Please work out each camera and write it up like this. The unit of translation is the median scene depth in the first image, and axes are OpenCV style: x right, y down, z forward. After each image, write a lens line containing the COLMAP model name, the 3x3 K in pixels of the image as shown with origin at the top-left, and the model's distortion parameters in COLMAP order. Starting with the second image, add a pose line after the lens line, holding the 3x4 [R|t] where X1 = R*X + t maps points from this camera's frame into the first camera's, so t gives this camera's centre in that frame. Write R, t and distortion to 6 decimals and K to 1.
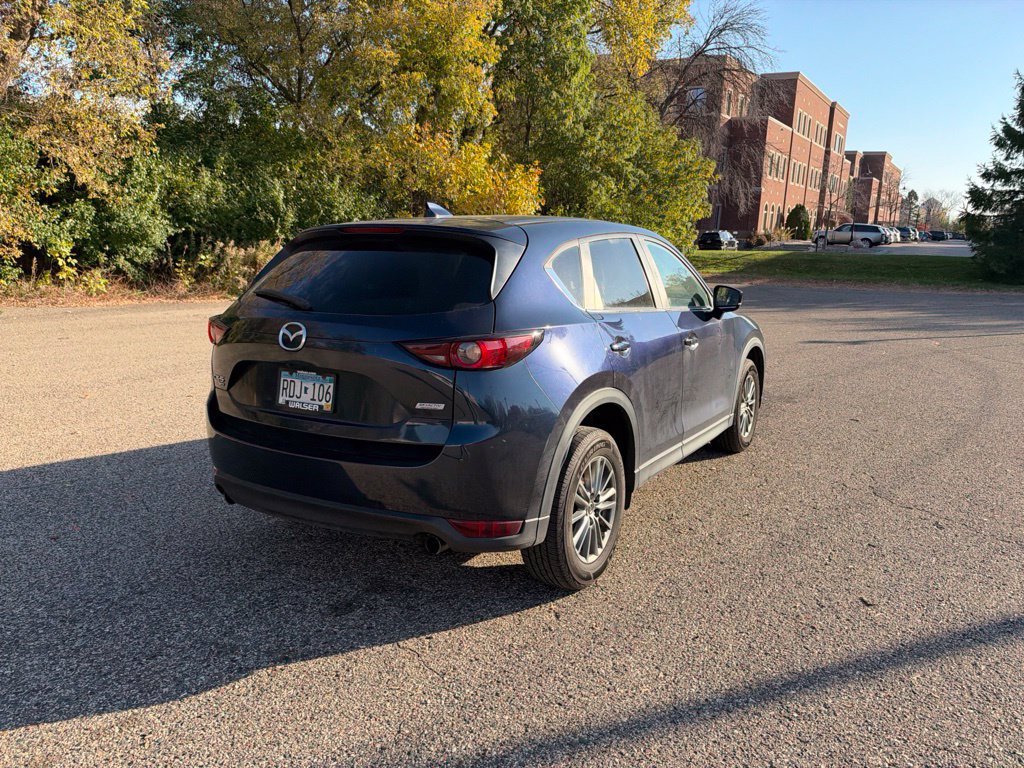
lens RADIAL K [[736.5, 0, 518.6], [0, 736.5, 387.2], [0, 0, 1]] dist [0.013786, -0.034789]
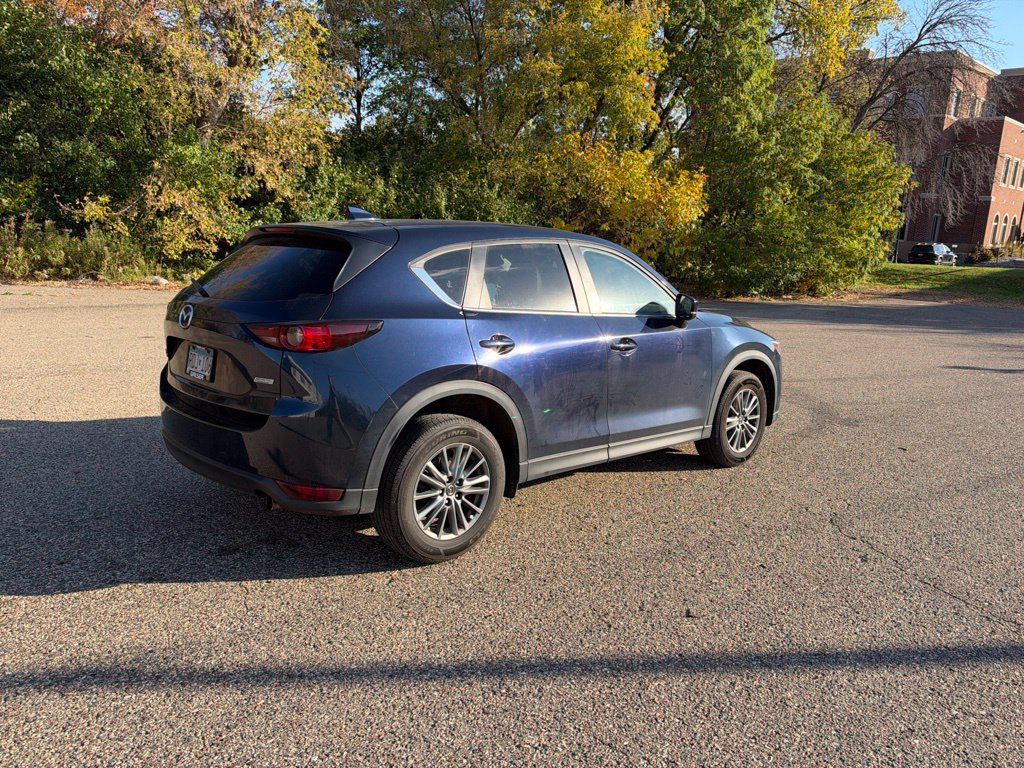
lens RADIAL K [[734.9, 0, 516.6], [0, 734.9, 381.2], [0, 0, 1]] dist [0.041350, -0.094543]
pose [[0.963353, 0.069154, -0.259171, 0.089686], [-0.073316, 0.997288, -0.006415, 0.000790], [0.258025, 0.025181, 0.965810, -0.004586]]
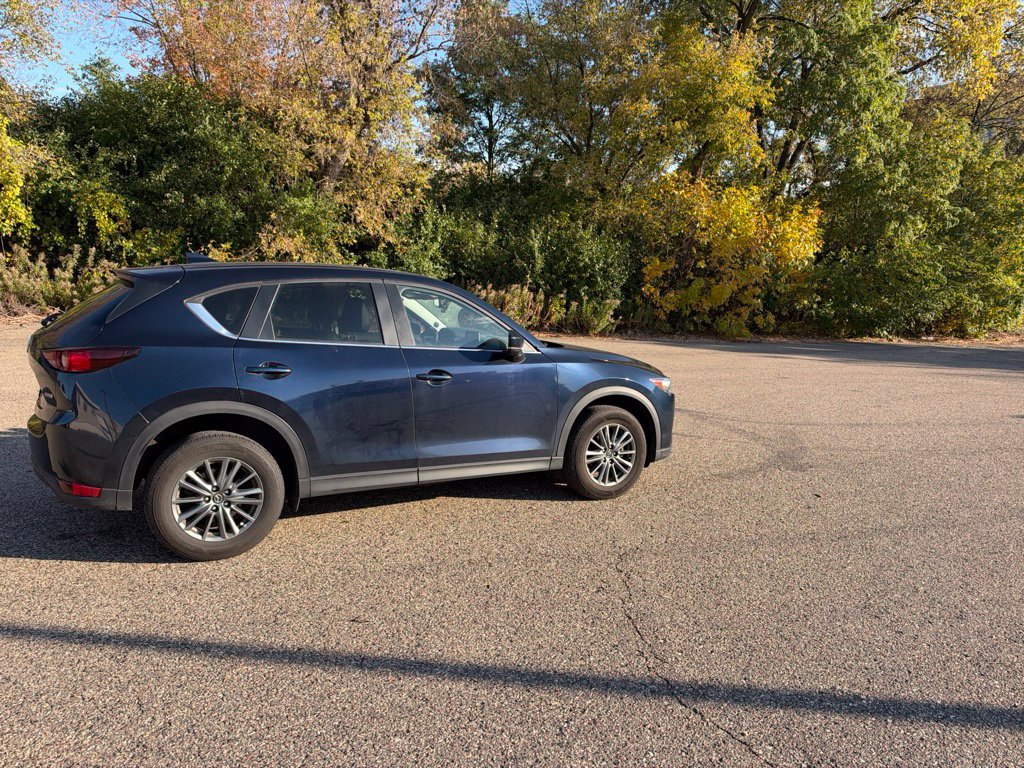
lens RADIAL K [[722.4, 0, 515.1], [0, 722.4, 389.7], [0, 0, 1]] dist [0.139197, -0.283051]
pose [[0.879392, 0.081469, -0.469077, 0.212250], [-0.106311, 0.993975, -0.026671, -0.007004], [0.464078, 0.073322, 0.882755, 0.026856]]
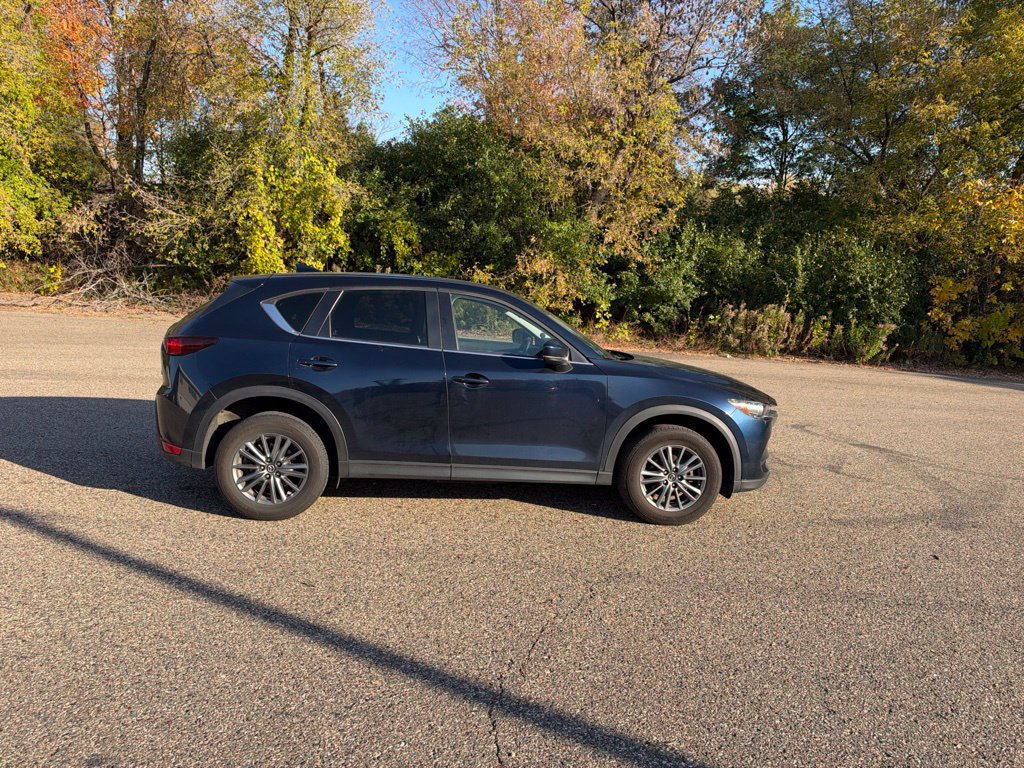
lens RADIAL K [[722.7, 0, 514.5], [0, 722.7, 385.6], [0, 0, 1]] dist [0.146604, -0.297622]
pose [[0.611370, 0.115443, -0.782879, 0.292584], [-0.185640, 0.982618, -0.000075, -0.016686], [0.769262, 0.145379, 0.622174, 0.086730]]
